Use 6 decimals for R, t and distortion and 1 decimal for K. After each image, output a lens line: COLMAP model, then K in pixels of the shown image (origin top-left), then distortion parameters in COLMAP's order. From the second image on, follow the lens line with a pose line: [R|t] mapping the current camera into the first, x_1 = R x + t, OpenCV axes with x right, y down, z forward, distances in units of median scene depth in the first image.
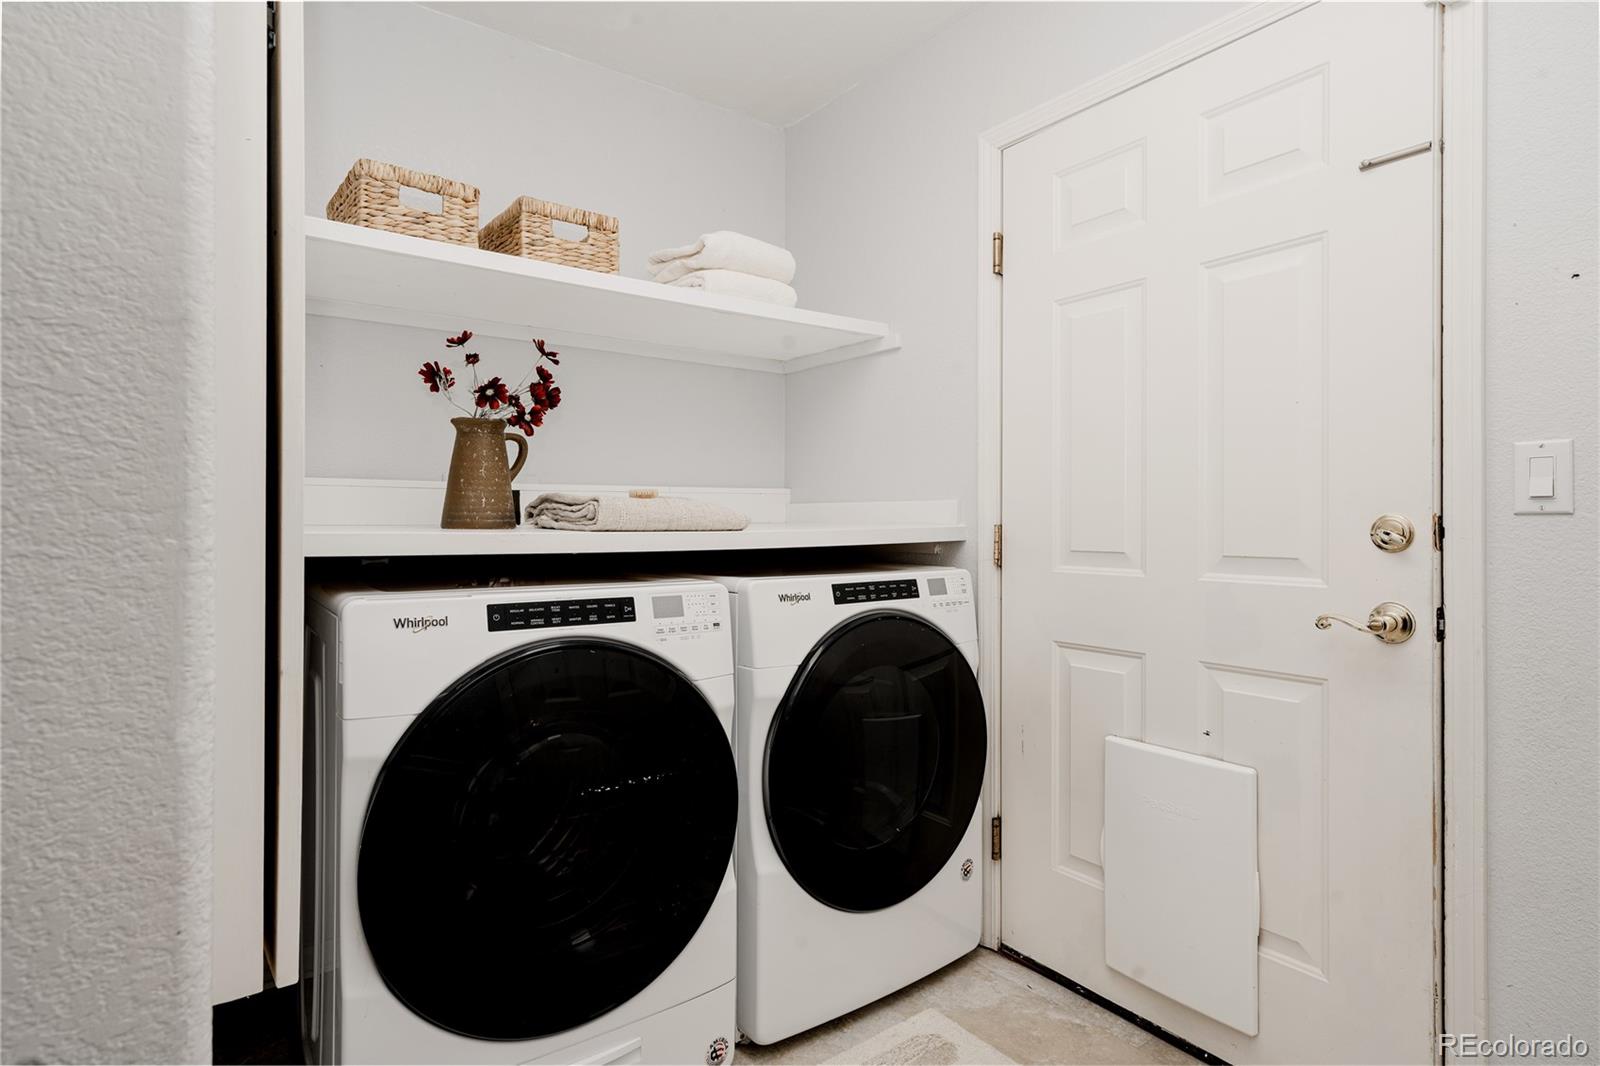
lens RADIAL K [[834.5, 0, 799.4], [0, 834.5, 519.3], [0, 0, 1]] dist [0.005533, 0.001138]
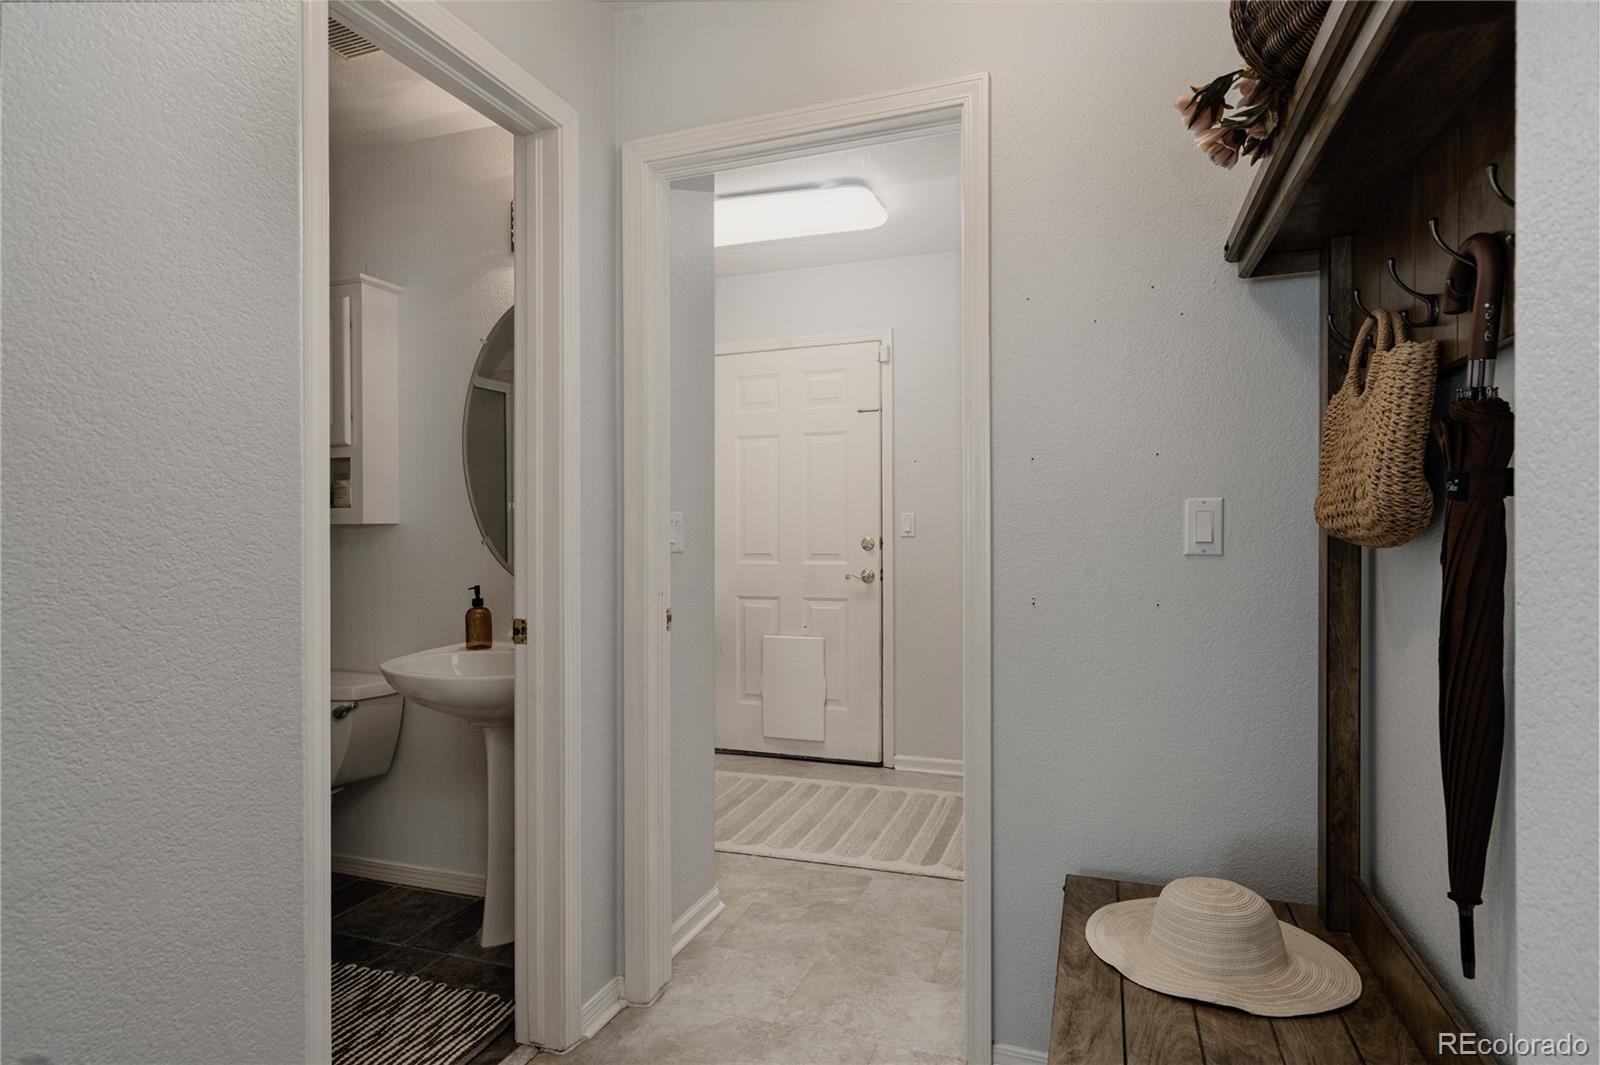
lens RADIAL K [[885.9, 0, 799.2], [0, 885.9, 534.4], [0, 0, 1]] dist [-0.001438, -0.000126]
pose [[0.830112, -0.004797, 0.557577, -1.107158], [0.004323, 0.999988, 0.002167, -0.021431], [-0.557581, 0.000611, 0.830123, -1.299514]]
